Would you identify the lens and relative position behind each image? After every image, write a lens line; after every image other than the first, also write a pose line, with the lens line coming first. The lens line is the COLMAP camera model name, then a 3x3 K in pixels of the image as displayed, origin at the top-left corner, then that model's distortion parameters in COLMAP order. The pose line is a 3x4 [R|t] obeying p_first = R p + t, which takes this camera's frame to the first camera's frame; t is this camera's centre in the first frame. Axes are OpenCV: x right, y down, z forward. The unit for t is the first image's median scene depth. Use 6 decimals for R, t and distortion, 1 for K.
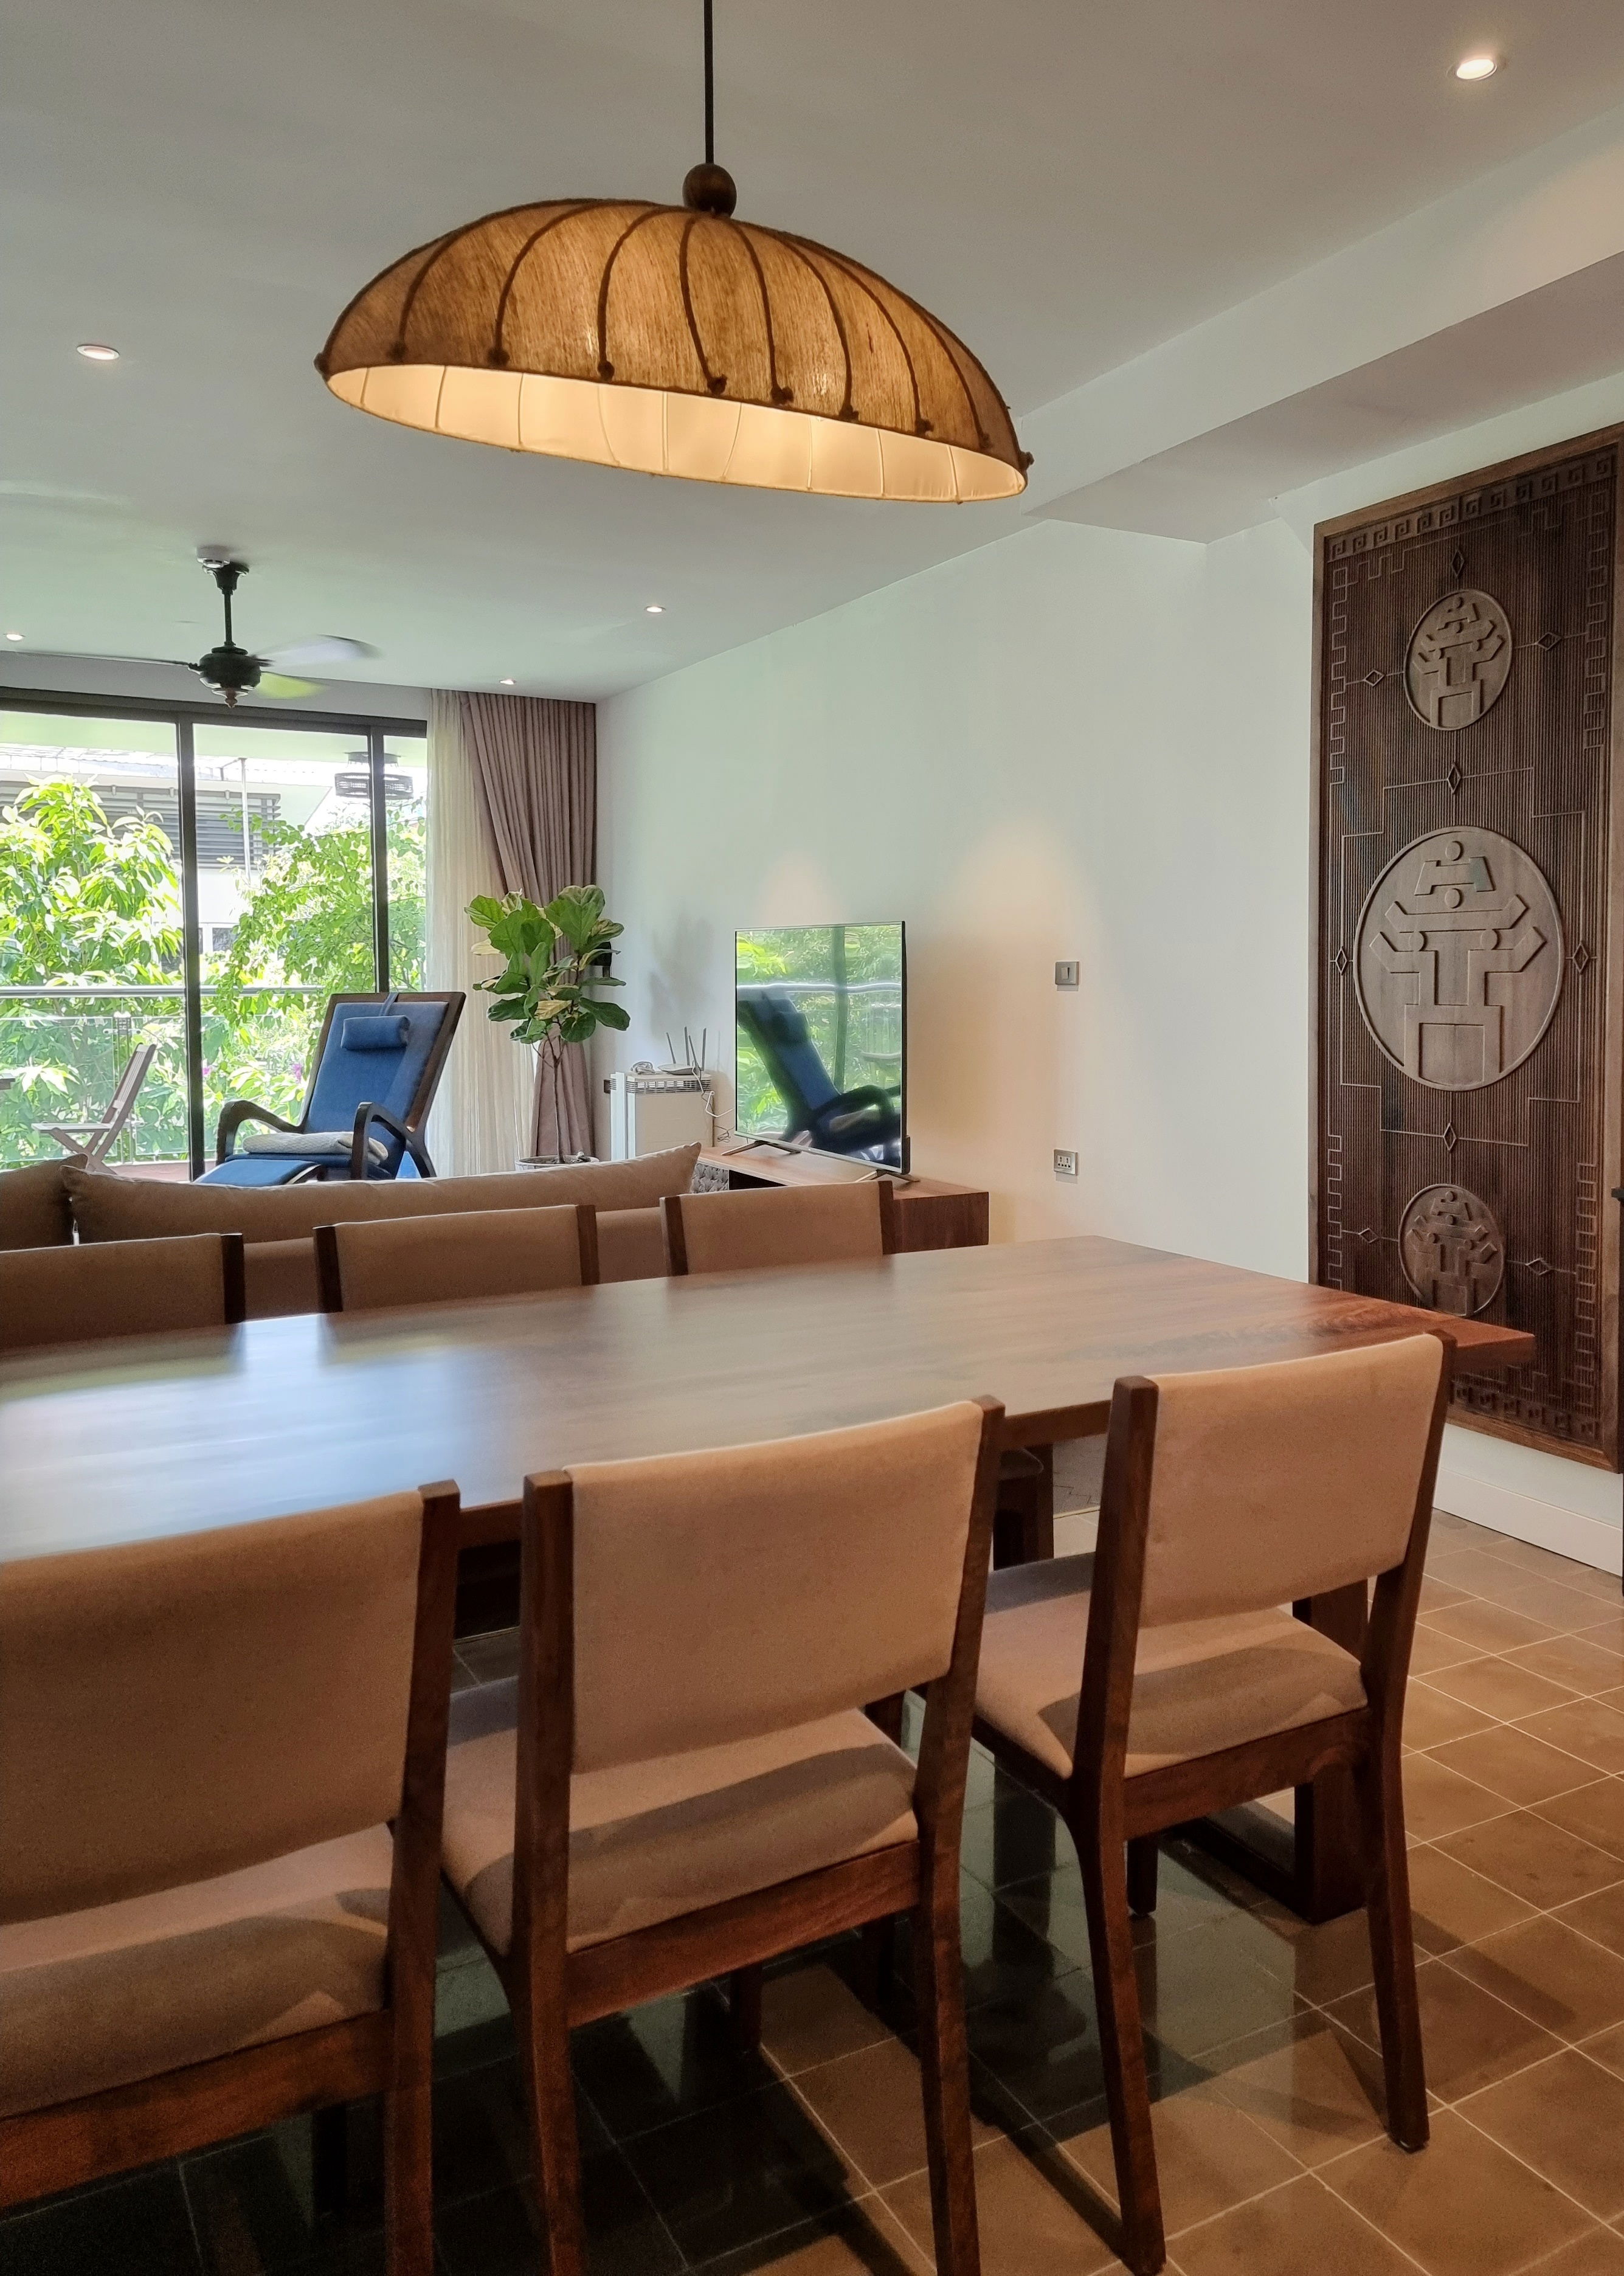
lens RADIAL K [[1681.5, 0, 914.0], [0, 1681.5, 1085.4], [0, 0, 1]] dist [0.045514, -0.007365]
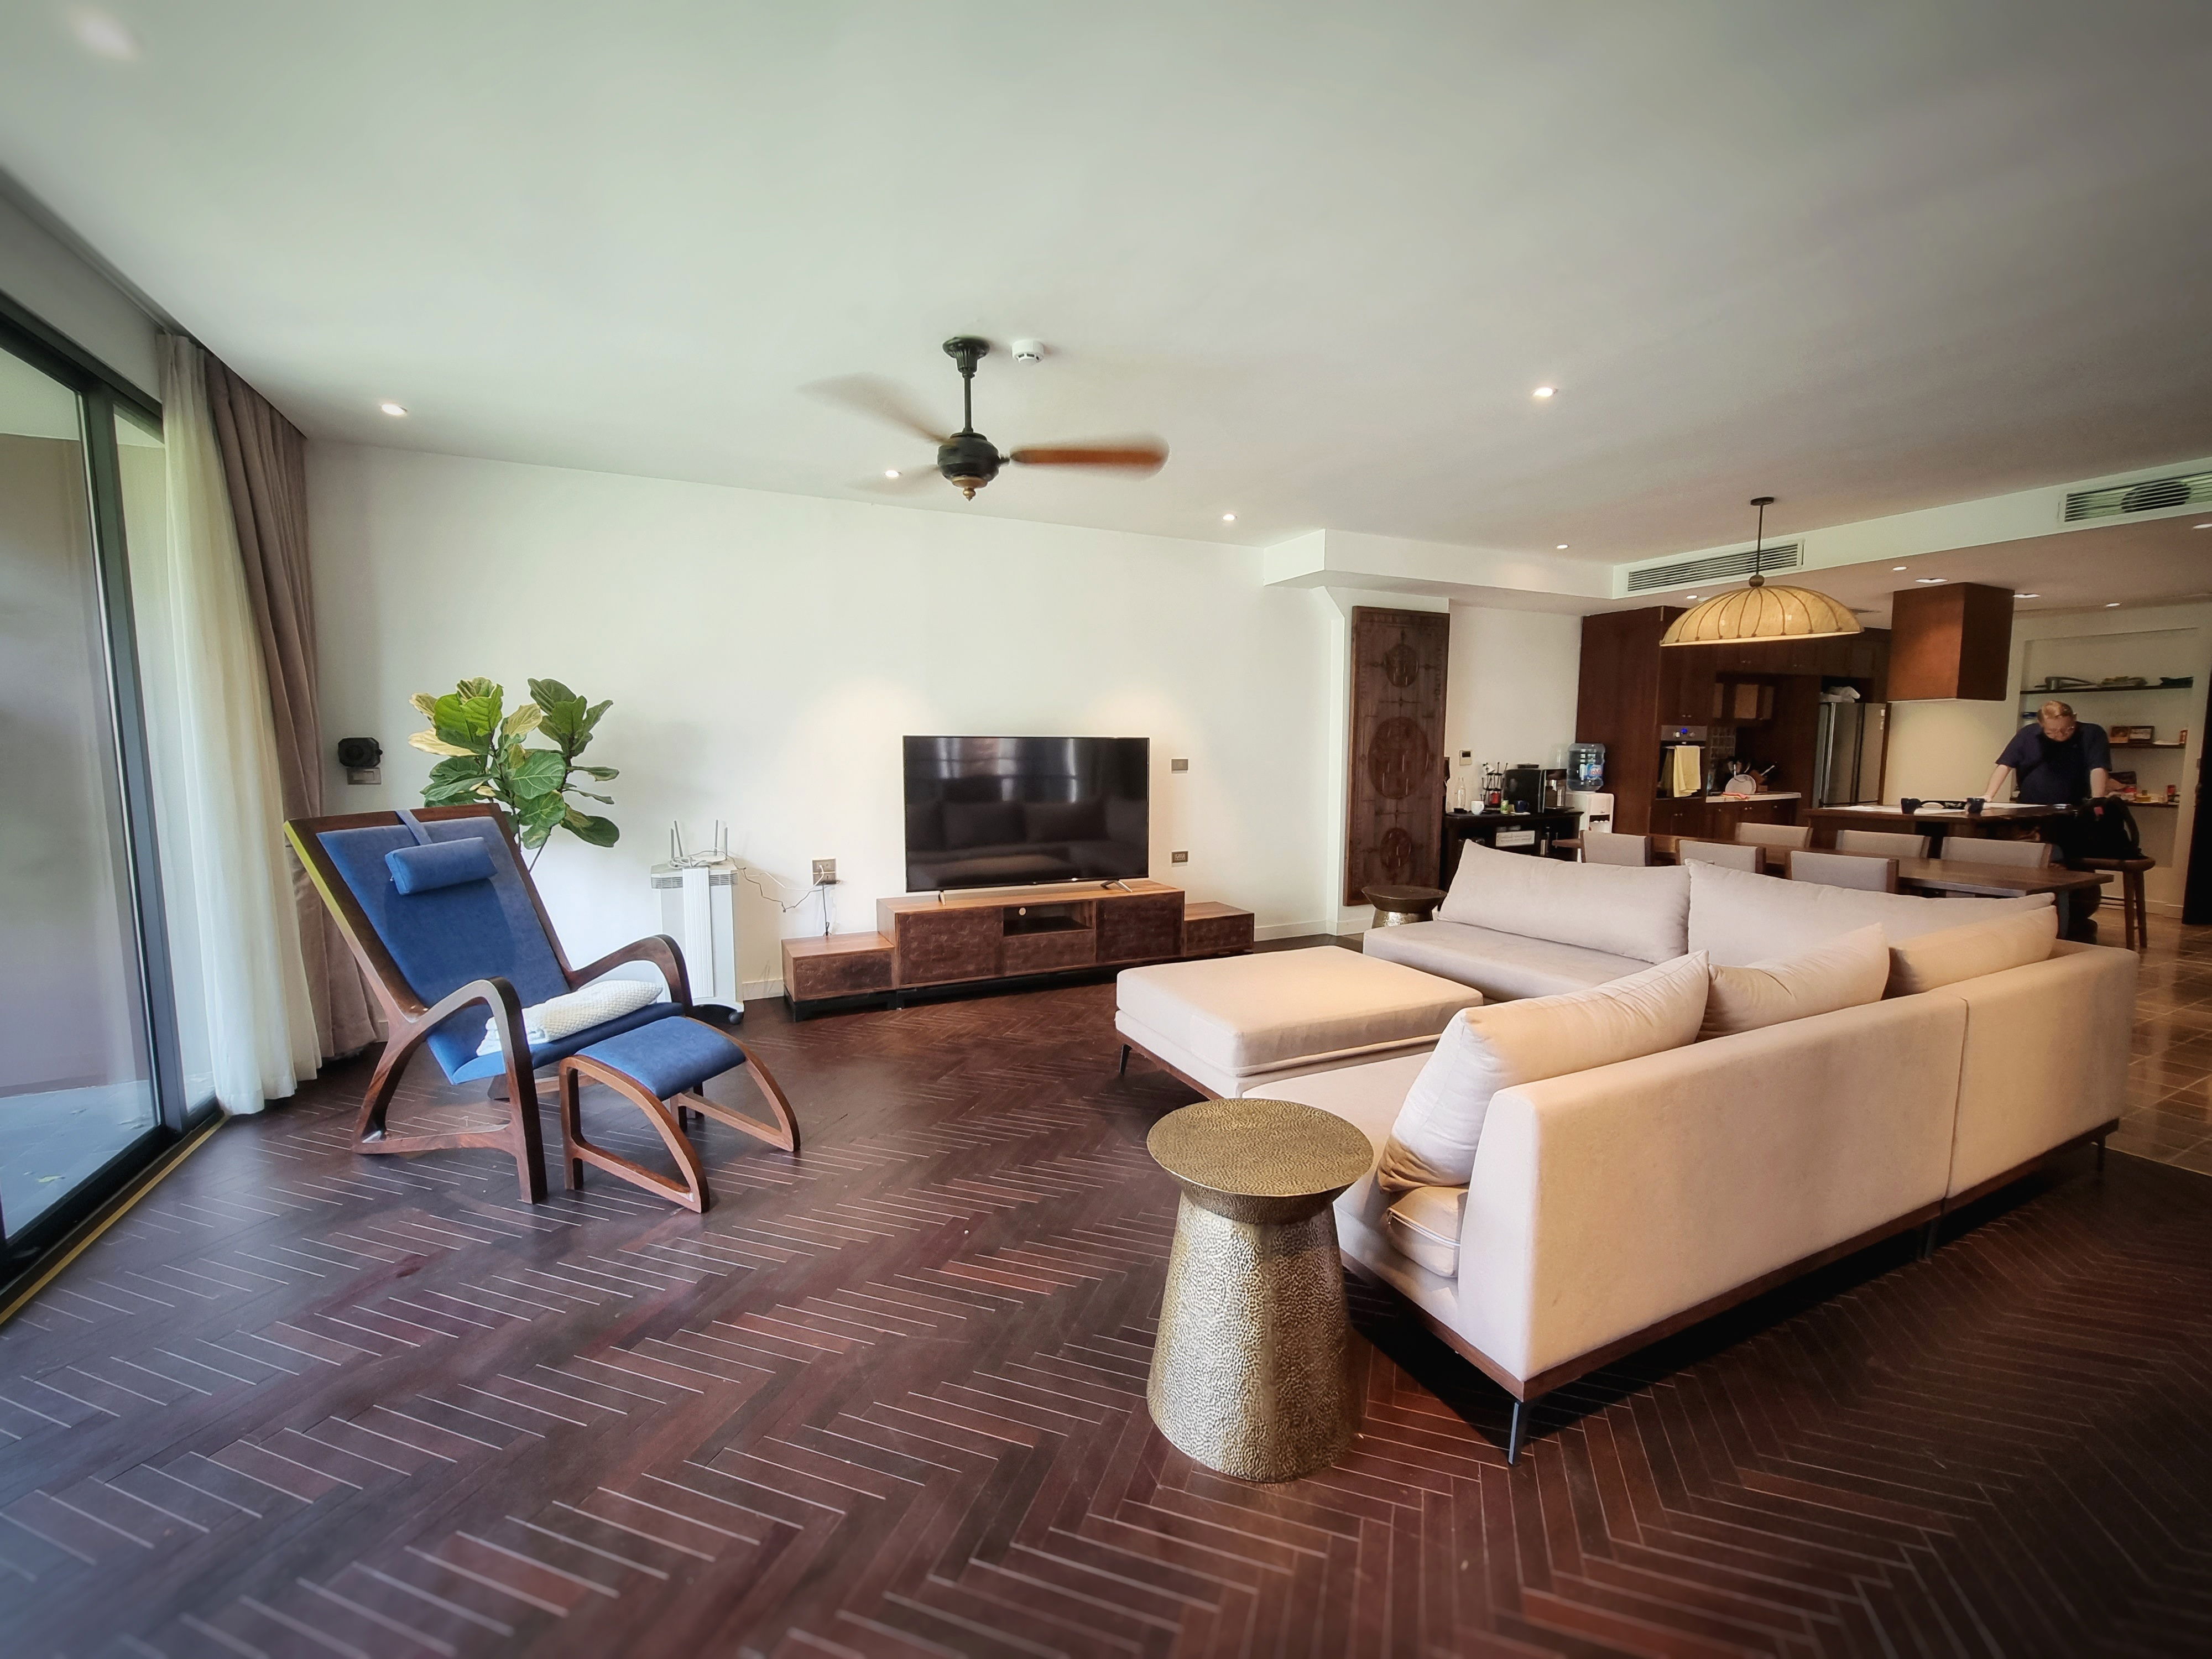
lens RADIAL K [[913.6, 0, 1130.0], [0, 913.6, 848.4], [0, 0, 1]] dist [0.001004, 0.000018]
pose [[0.050716, -0.115279, 0.992038, -1.408368], [0.066811, 0.991482, 0.111799, -0.127428], [-0.996476, 0.060609, 0.057986, 1.370329]]
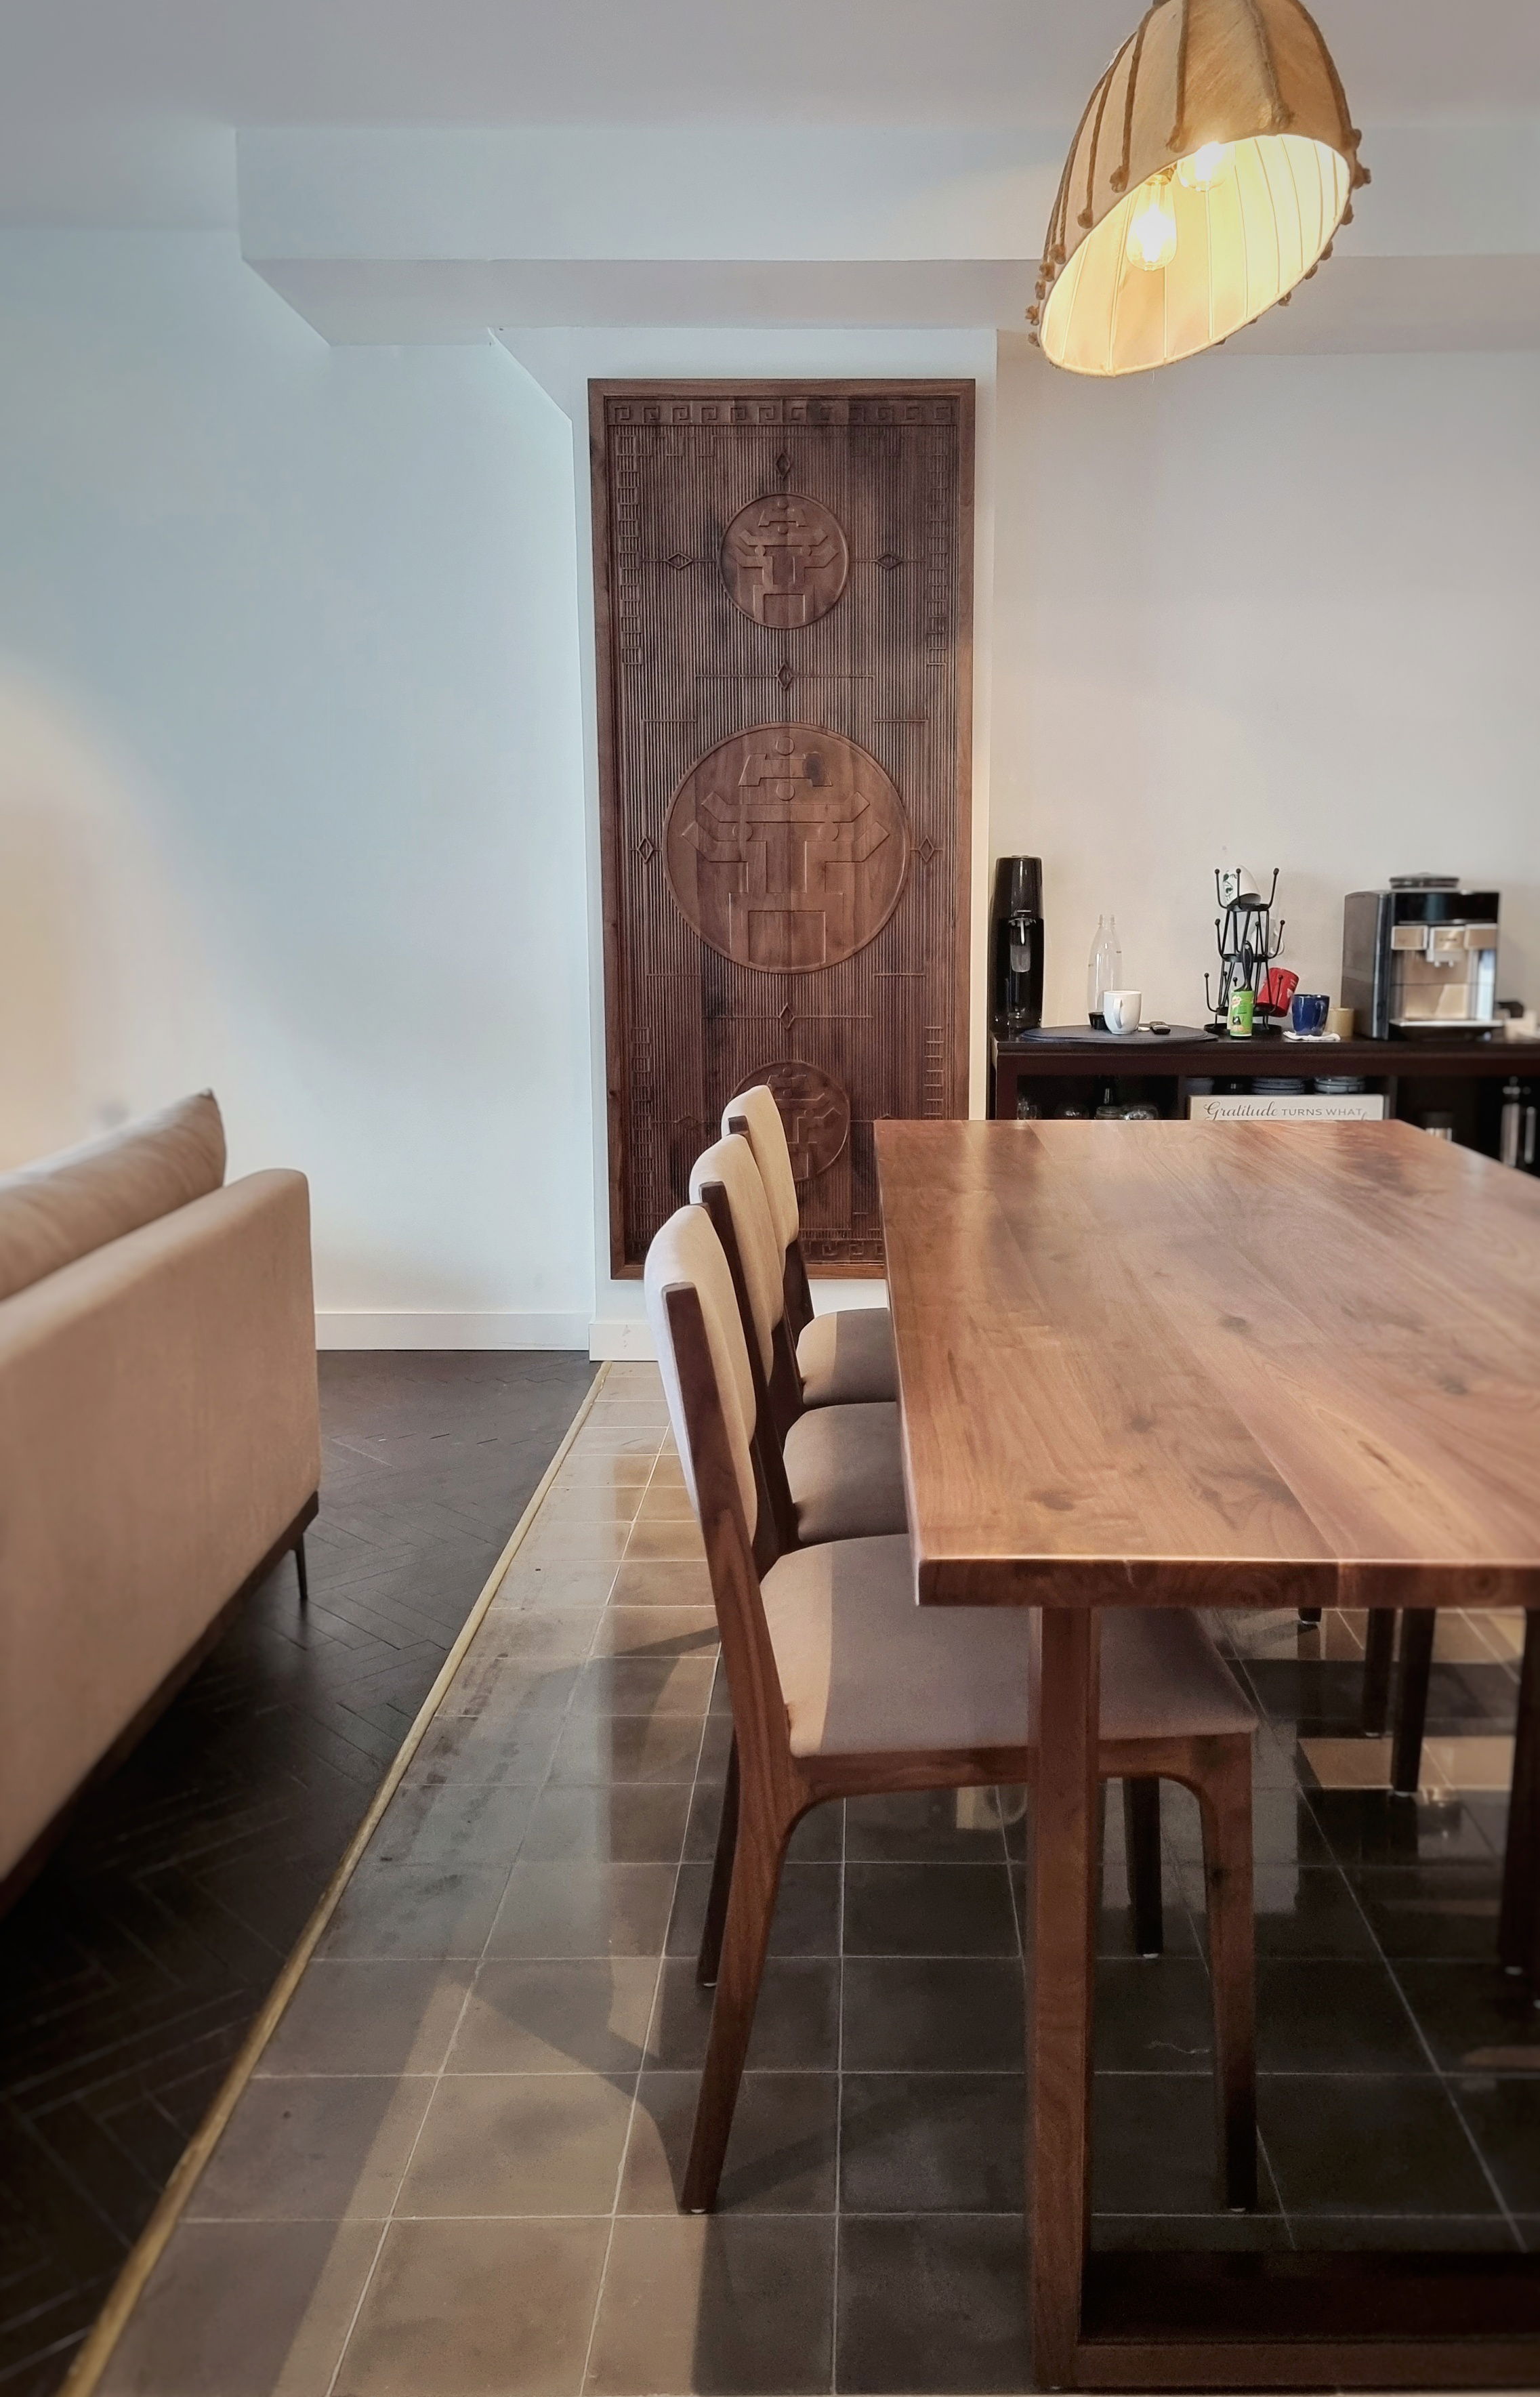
lens RADIAL K [[1874.4, 0, 862.9], [0, 1874.4, 1158.0], [0, 0, 1]] dist [0.092120, -0.081117]
pose [[0.503364, -0.124918, 0.854997, -0.673638], [0.056242, 0.992133, 0.111843, -0.010652], [-0.862242, -0.008211, 0.506430, 0.343382]]
